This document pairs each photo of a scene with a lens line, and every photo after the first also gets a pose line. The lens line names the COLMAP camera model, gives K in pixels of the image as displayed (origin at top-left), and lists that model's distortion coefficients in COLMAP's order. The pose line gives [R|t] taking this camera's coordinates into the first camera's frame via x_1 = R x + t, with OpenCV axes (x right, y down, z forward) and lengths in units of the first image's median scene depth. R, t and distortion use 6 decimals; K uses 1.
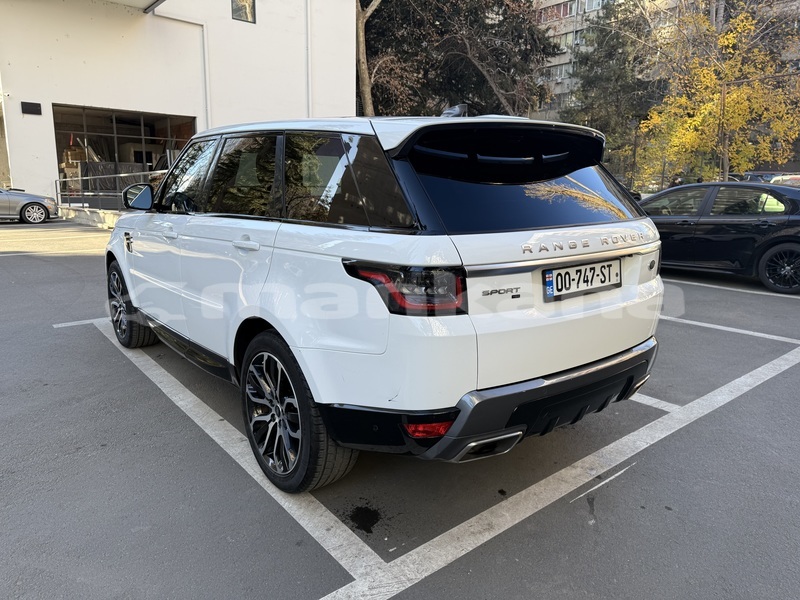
lens RADIAL K [[566.1, 0, 399.1], [0, 566.1, 293.4], [0, 0, 1]] dist [0.012678, -0.019383]
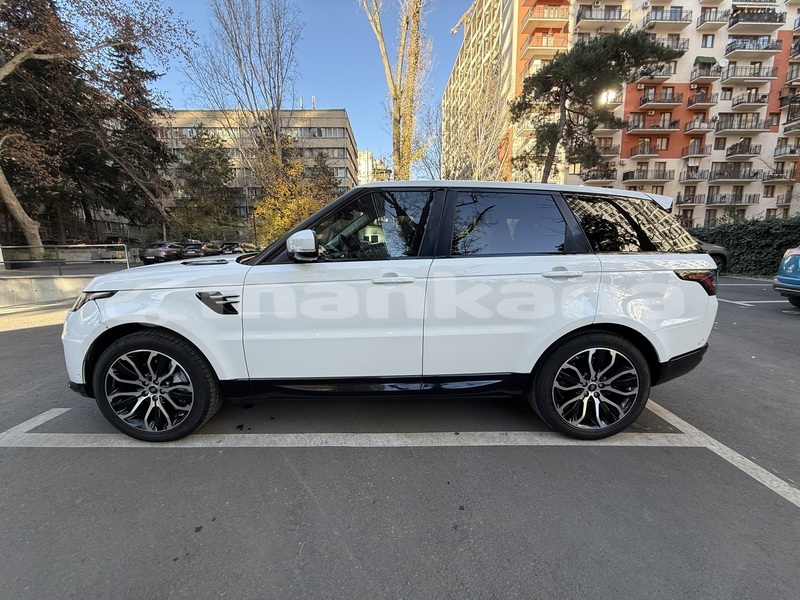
lens RADIAL K [[317.2, 0, 399.7], [0, 317.2, 301.2], [0, 0, 1]] dist [-0.003134, -0.000351]
pose [[0.615537, -0.139320, 0.775696, -1.014005], [0.157248, 0.986171, 0.052342, -0.113833], [-0.772261, 0.089758, 0.628933, 0.786951]]
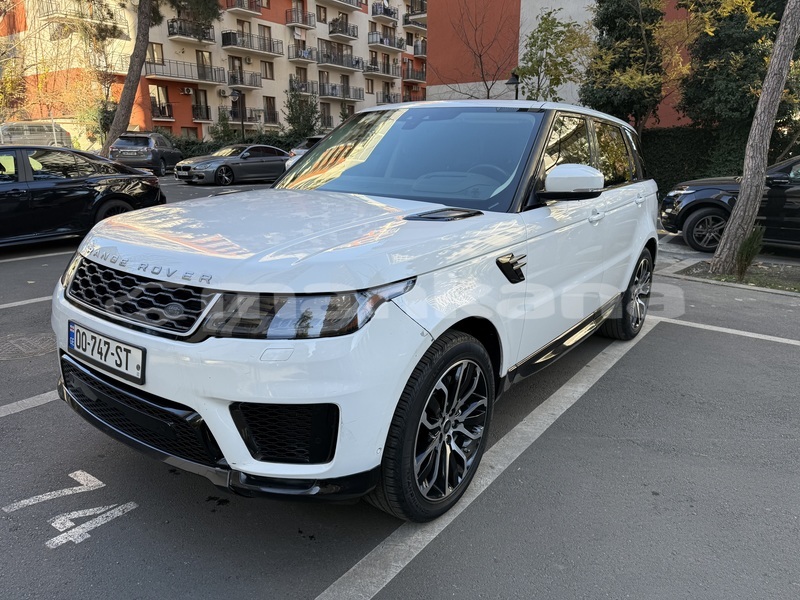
lens RADIAL K [[566.1, 0, 400.0], [0, 566.1, 300.0], [0, 0, 1]] dist [0.012678, -0.019383]
pose [[-0.266268, -0.253251, 0.930035, -1.500326], [0.166832, 0.938197, 0.303238, -0.382397], [-0.949352, 0.235902, -0.207561, 1.880240]]
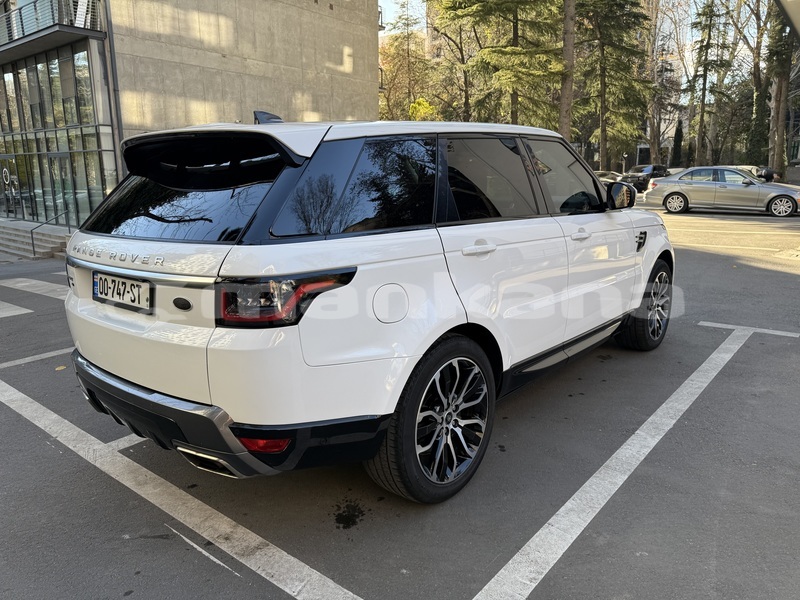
lens RADIAL K [[566.1, 0, 404.2], [0, 566.1, 301.9], [0, 0, 1]] dist [0.012678, -0.019383]
pose [[0.201710, 0.199517, -0.958909, 1.116902], [-0.168070, 0.971561, 0.166796, -0.207071], [0.964917, 0.127519, 0.229506, 1.015612]]
